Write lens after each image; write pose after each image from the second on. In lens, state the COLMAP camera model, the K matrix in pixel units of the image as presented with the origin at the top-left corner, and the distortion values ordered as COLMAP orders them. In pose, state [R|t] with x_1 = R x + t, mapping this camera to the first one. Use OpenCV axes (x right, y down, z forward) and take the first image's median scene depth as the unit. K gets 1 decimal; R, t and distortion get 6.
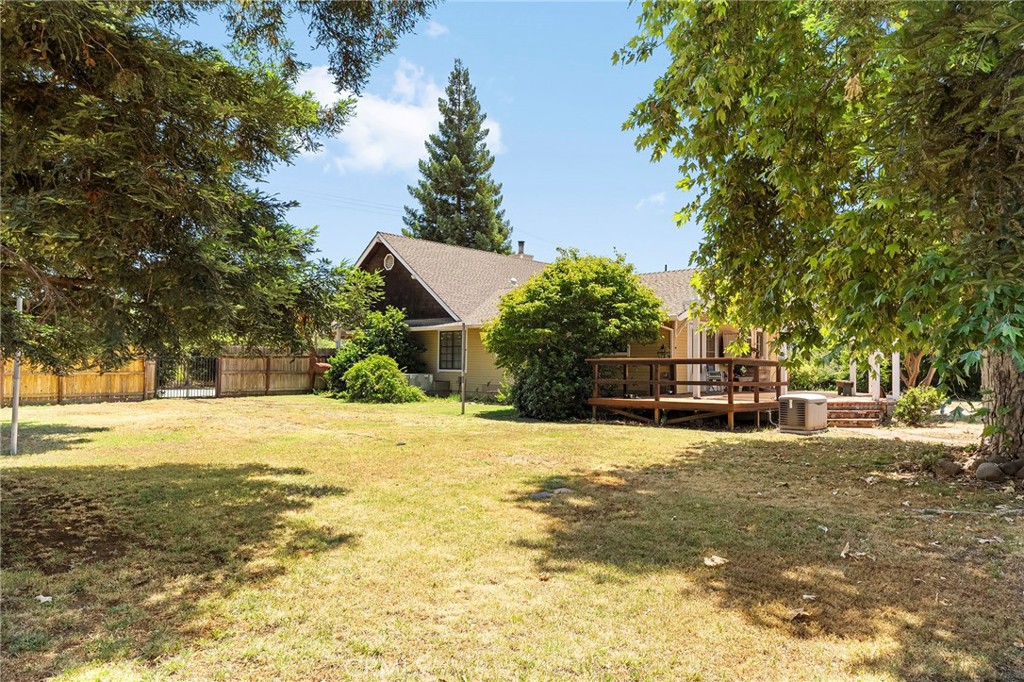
lens RADIAL K [[680.5, 0, 512.3], [0, 680.5, 342.5], [0, 0, 1]] dist [-0.002012, 0.000099]
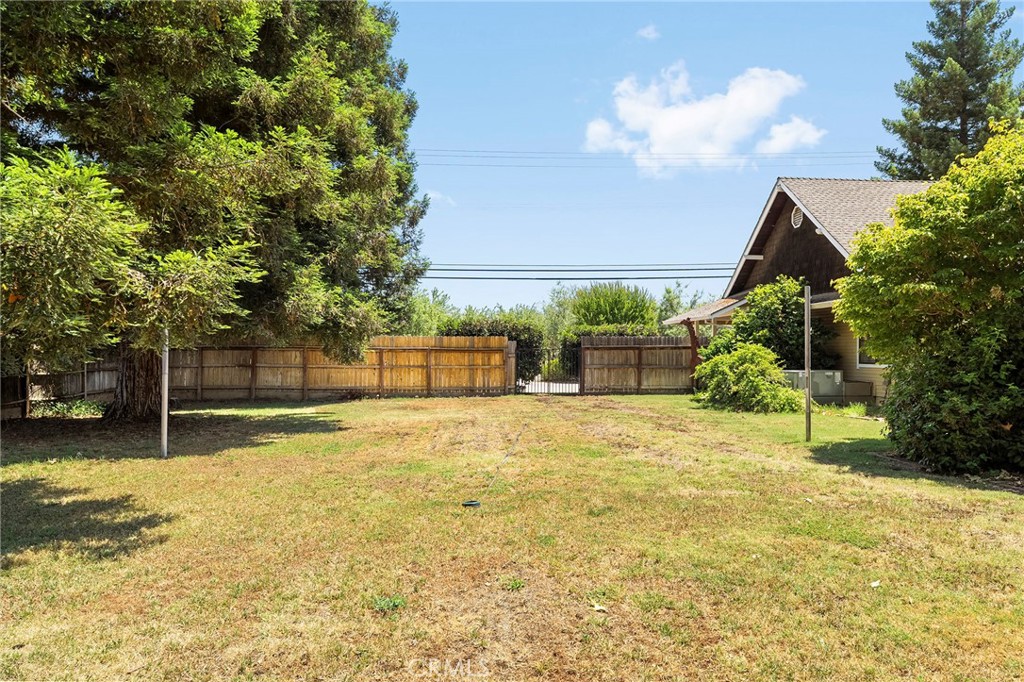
lens RADIAL K [[686.5, 0, 511.5], [0, 686.5, 343.4], [0, 0, 1]] dist [-0.000457, 0.003320]
pose [[0.731175, -0.015993, -0.682002, 0.106646], [0.023872, 0.999713, 0.002149, 0.009736], [0.681772, -0.017852, 0.731347, 0.282520]]
